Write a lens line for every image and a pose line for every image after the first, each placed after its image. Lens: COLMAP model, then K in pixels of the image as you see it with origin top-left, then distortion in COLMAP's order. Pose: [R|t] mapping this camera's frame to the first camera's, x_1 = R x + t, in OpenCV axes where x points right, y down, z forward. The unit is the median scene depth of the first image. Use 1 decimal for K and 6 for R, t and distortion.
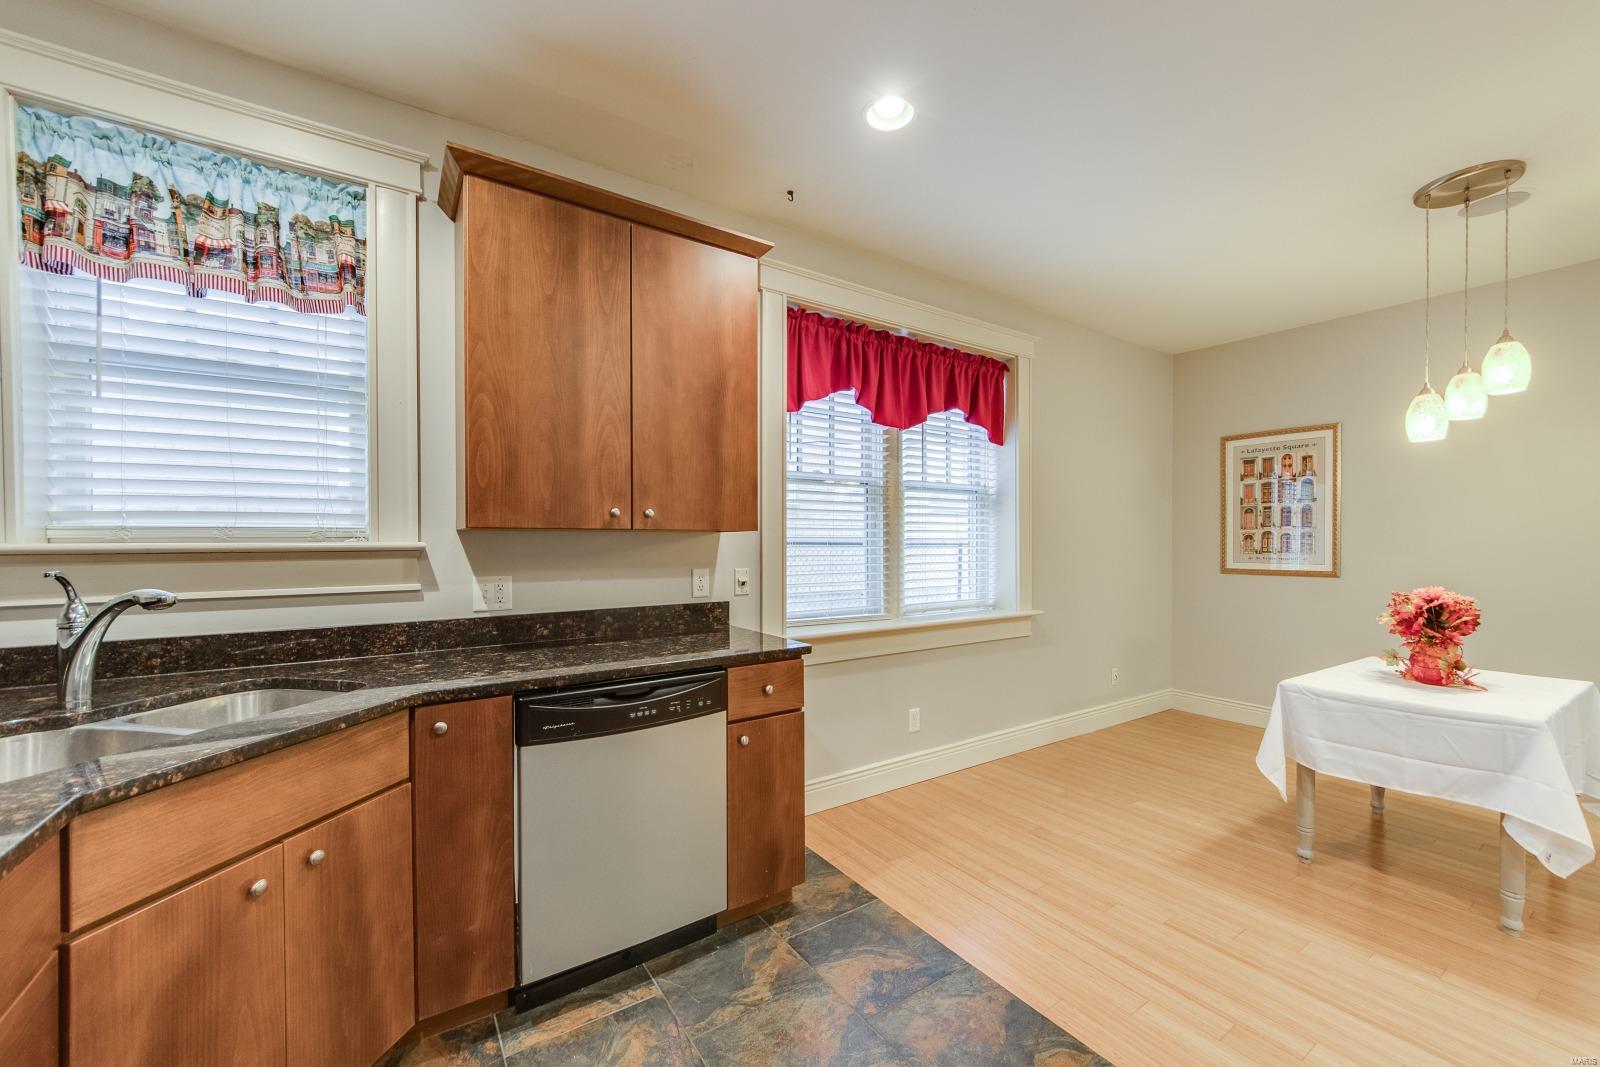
lens RADIAL K [[629.4, 0, 800.2], [0, 629.4, 542.5], [0, 0, 1]] dist [0.001157, -0.000510]
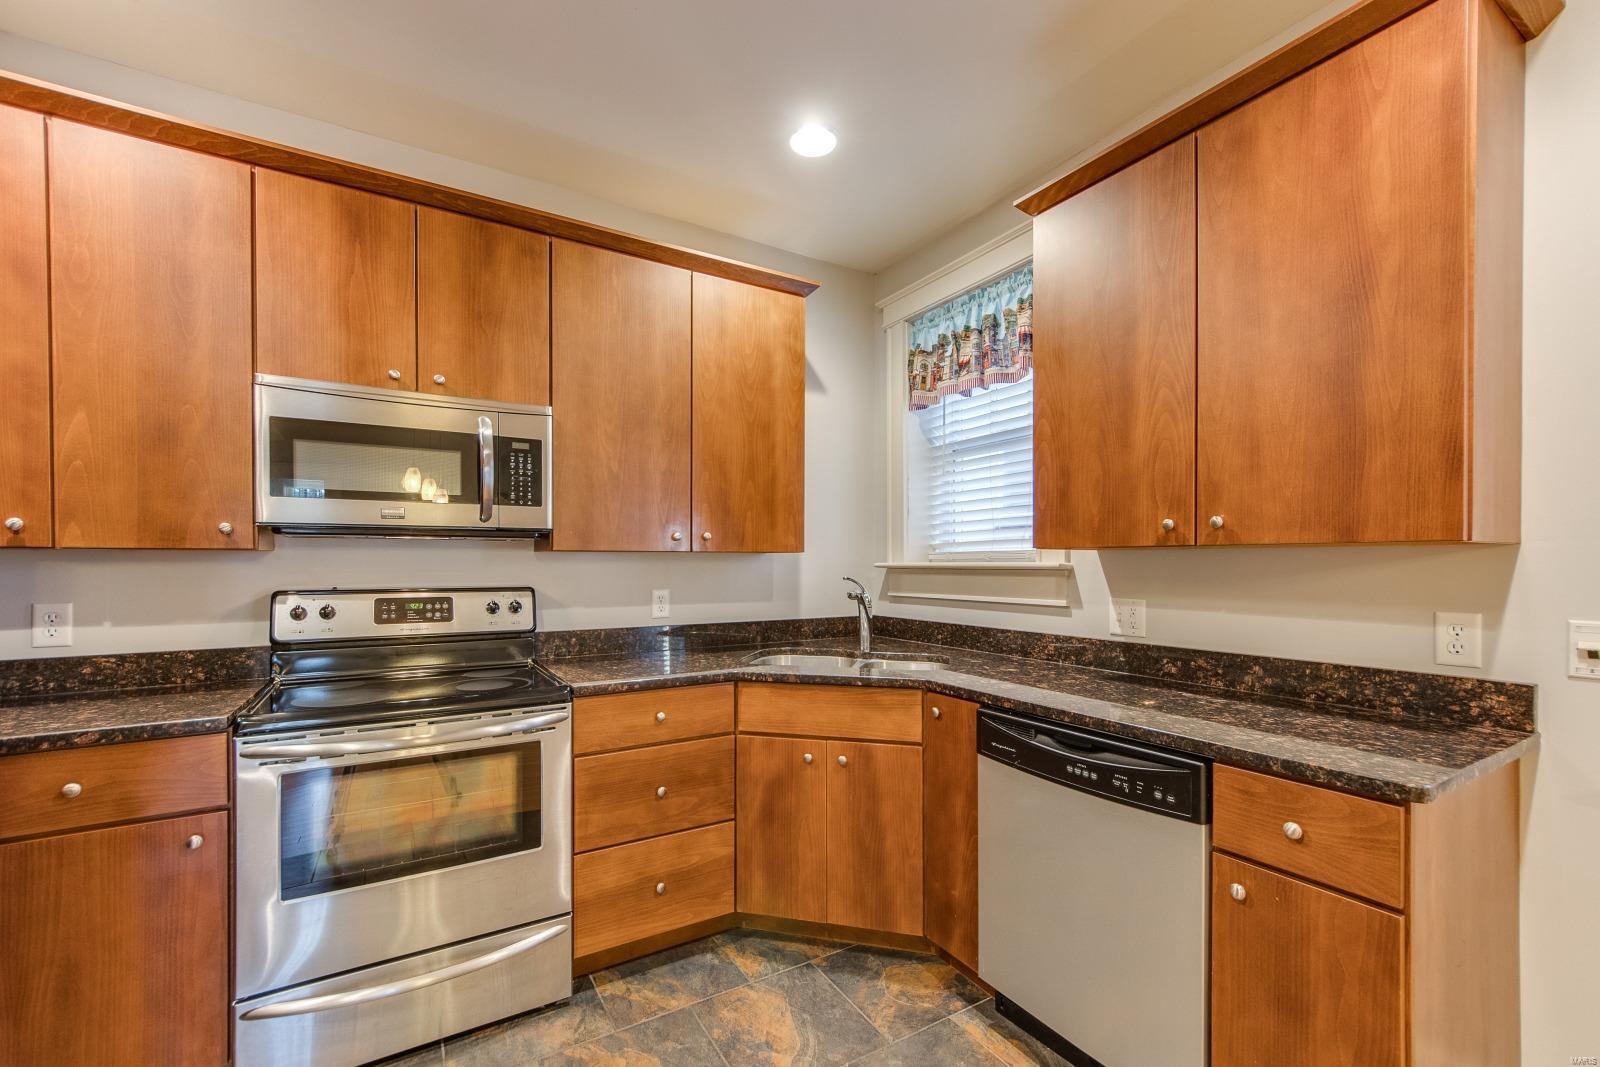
lens RADIAL K [[661.9, 0, 790.5], [0, 661.9, 563.5], [0, 0, 1]] dist [0.001000, -0.000285]
pose [[-0.057564, 0.004420, -0.998332, 0.430391], [-0.001749, 0.999988, 0.004528, -0.001844], [0.998340, 0.002007, -0.057555, 0.459193]]
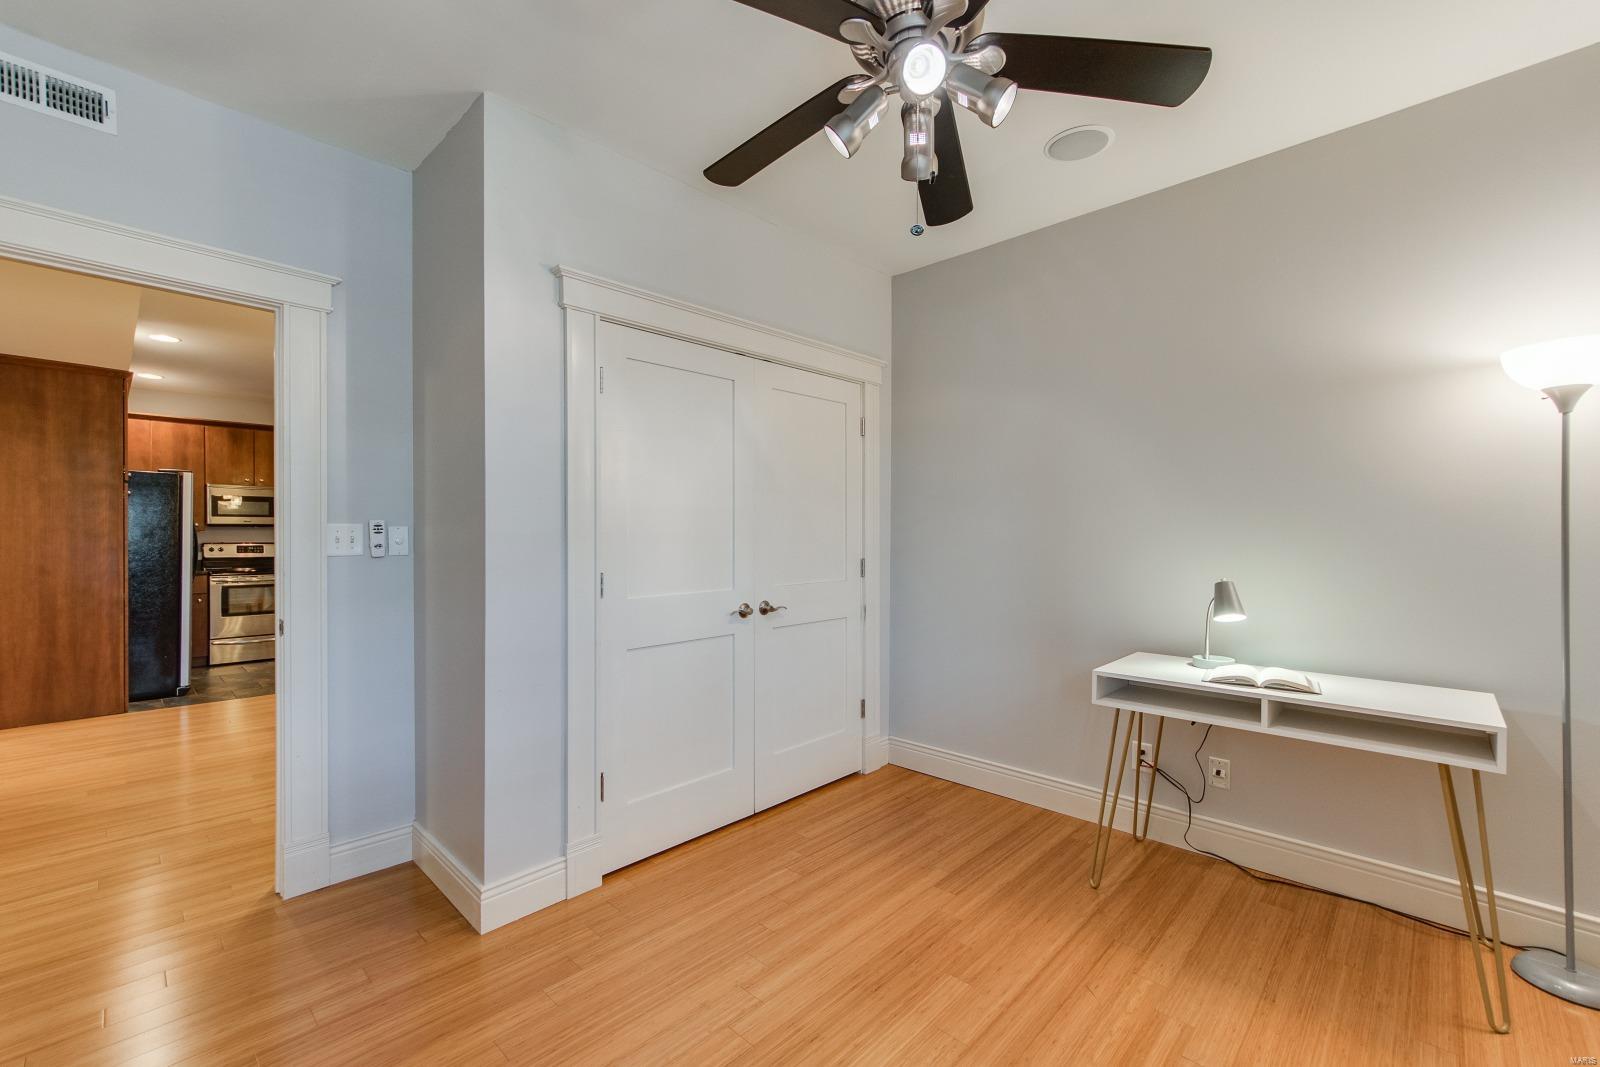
lens RADIAL K [[661.9, 0, 798.6], [0, 661.9, 535.2], [0, 0, 1]] dist [0.001000, -0.000285]
pose [[0.216191, 0.000718, -0.976351, 2.674636], [-0.001346, 0.999999, 0.000437, 0.001112], [0.976350, 0.001220, 0.216192, 1.500082]]
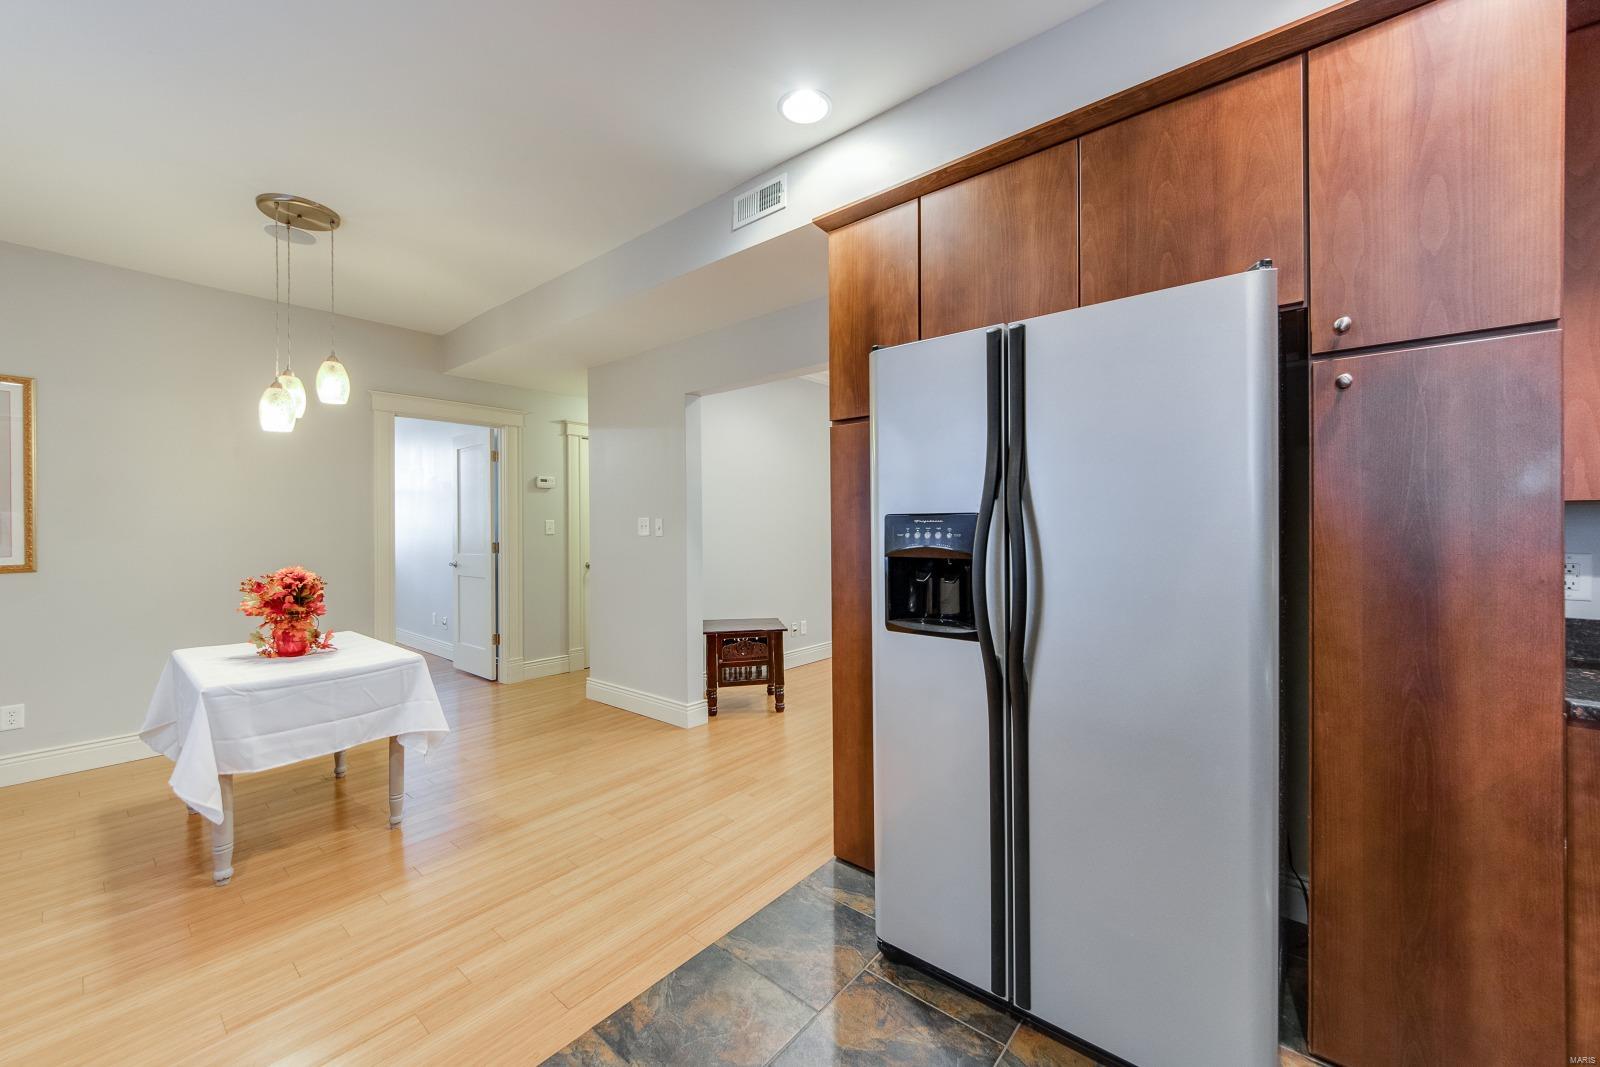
lens RADIAL K [[619.7, 0, 794.7], [0, 619.7, 526.3], [0, 0, 1]] dist [-0.006319, 0.000563]
pose [[-0.277587, -0.001144, 0.960700, -0.244759], [0.006587, 0.999974, 0.003094, 0.002904], [-0.960678, 0.007187, -0.277572, 0.432057]]
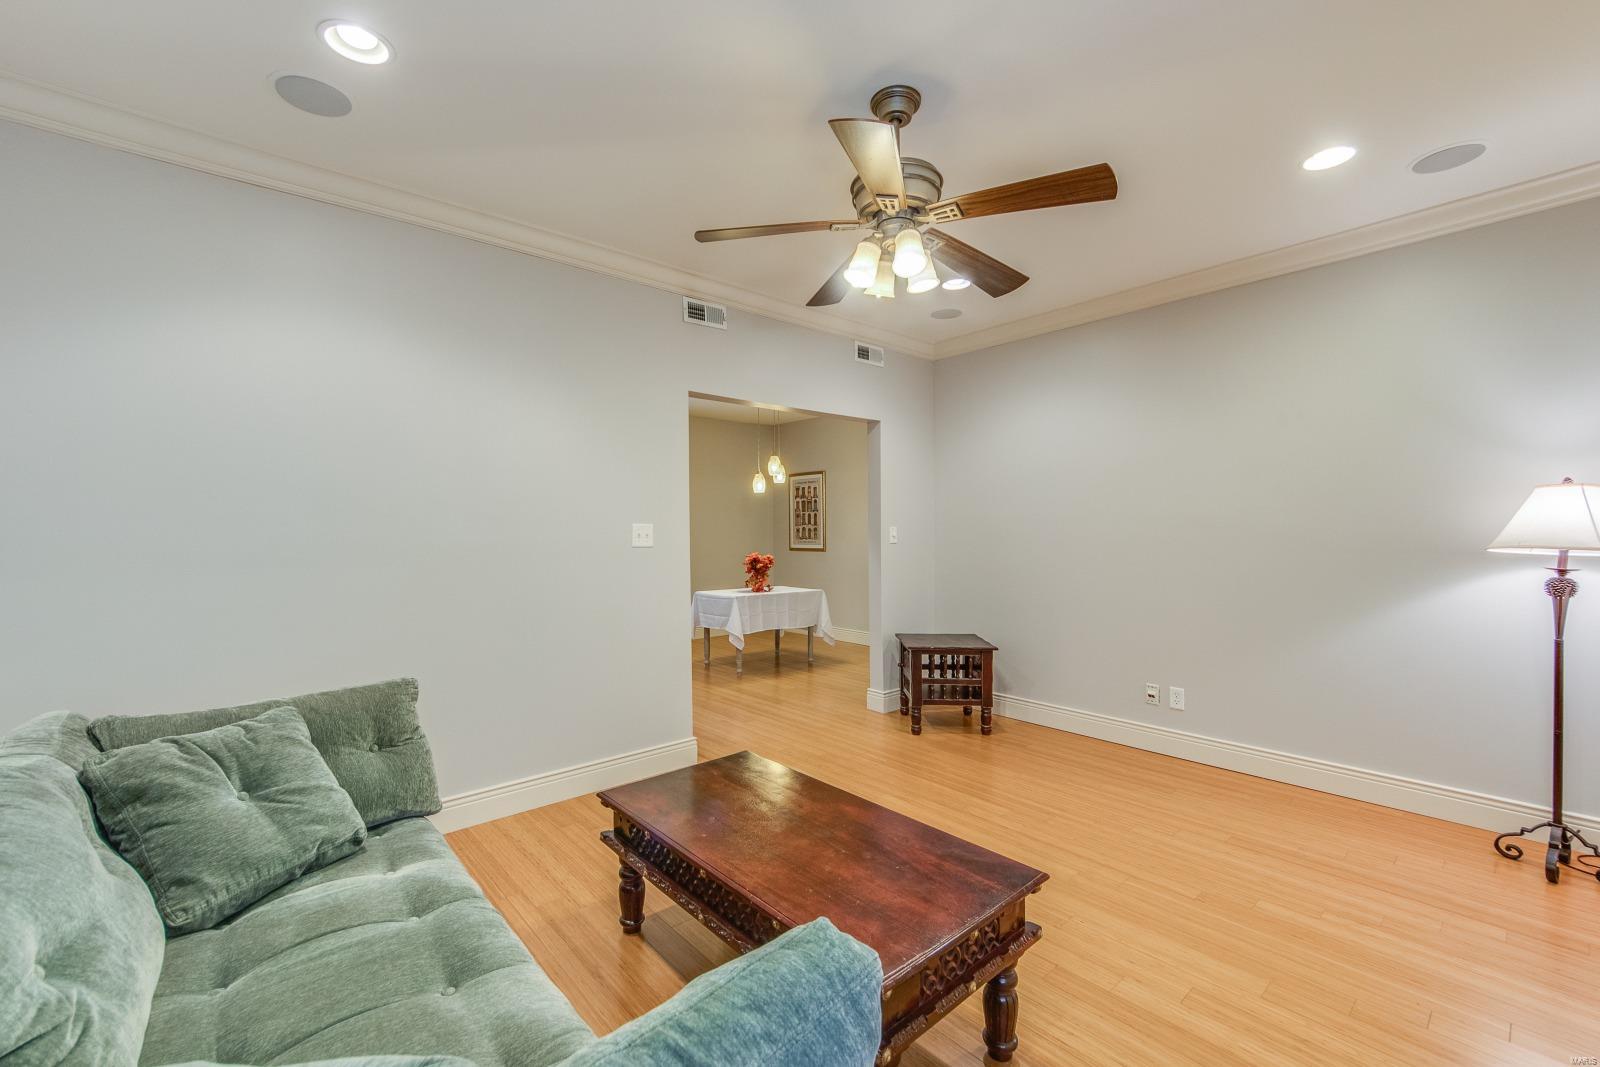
lens RADIAL K [[629.4, 0, 800.4], [0, 629.4, 539.0], [0, 0, 1]] dist [0.001157, -0.000510]
pose [[0.992773, -0.012721, 0.119332, 0.824366], [0.011182, 0.999846, 0.013551, -0.012754], [-0.119486, -0.012119, 0.992762, -1.398939]]
